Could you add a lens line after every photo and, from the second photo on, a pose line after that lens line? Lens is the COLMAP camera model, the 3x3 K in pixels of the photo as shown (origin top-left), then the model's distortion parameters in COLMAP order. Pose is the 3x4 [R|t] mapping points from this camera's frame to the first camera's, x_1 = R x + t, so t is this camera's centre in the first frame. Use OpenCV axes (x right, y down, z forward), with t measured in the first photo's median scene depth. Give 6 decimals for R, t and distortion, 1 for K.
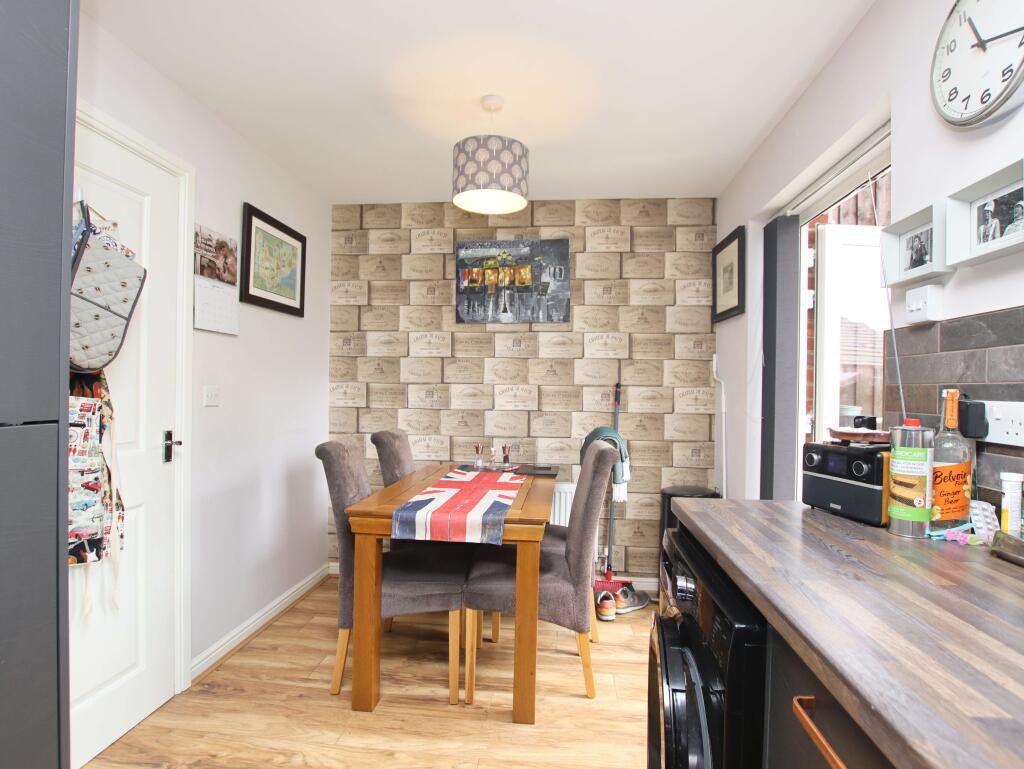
lens RADIAL K [[537.7, 0, 511.2], [0, 537.7, 388.0], [0, 0, 1]] dist [-0.024870, 0.002372]
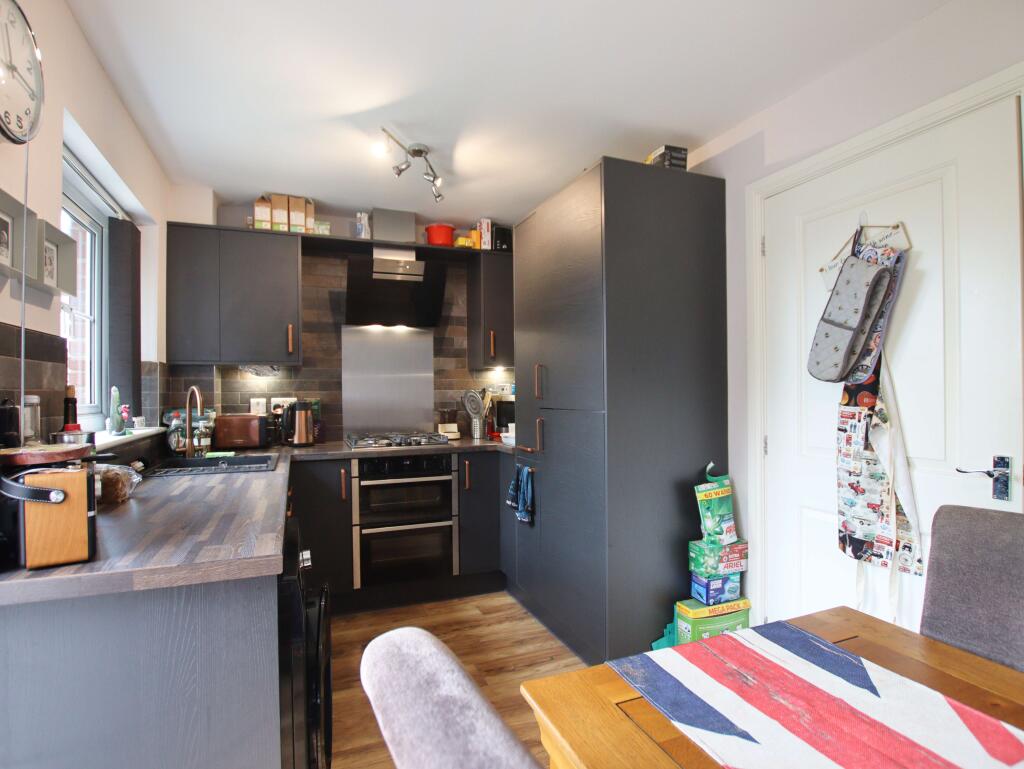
lens RADIAL K [[537.7, 0, 512.7], [0, 537.7, 388.7], [0, 0, 1]] dist [-0.024870, 0.002372]
pose [[-0.882253, -0.010873, -0.470650, 0.401320], [-0.002879, 0.999839, -0.017702, 0.004582], [0.470767, -0.014263, -0.882142, 1.917443]]
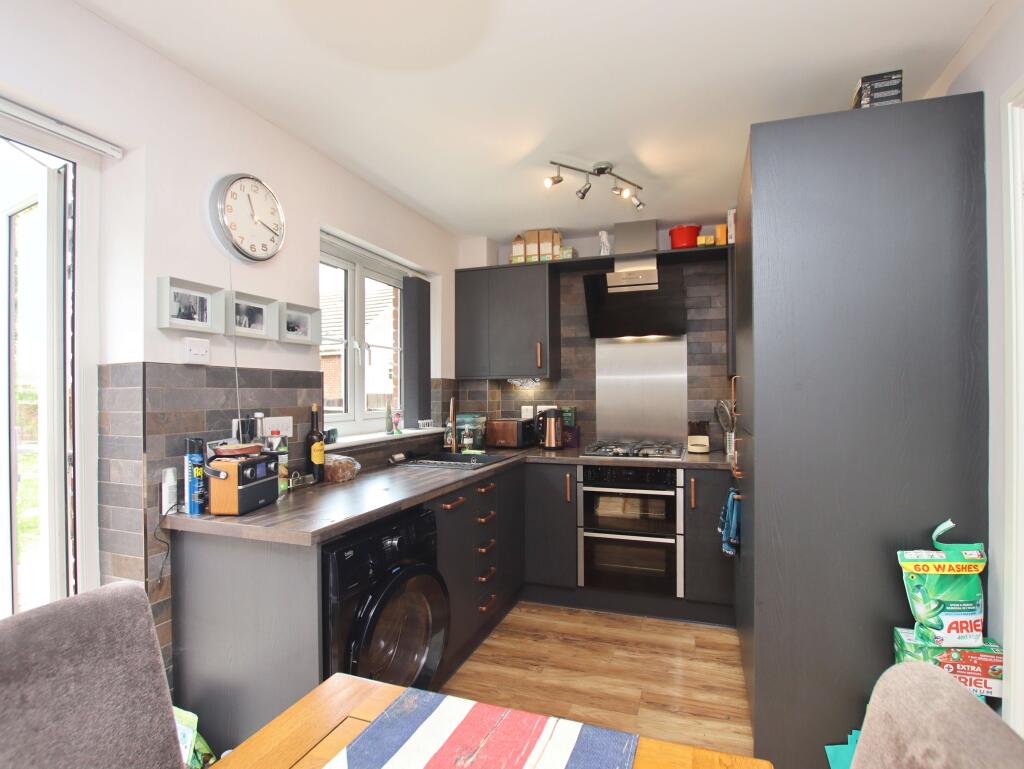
lens RADIAL K [[537.7, 0, 512.4], [0, 537.7, 388.4], [0, 0, 1]] dist [-0.024870, 0.002372]
pose [[-0.970703, -0.008478, 0.240131, -0.316366], [-0.010755, 0.999909, -0.008172, -0.057526], [-0.240040, -0.010515, -0.970706, 2.036846]]
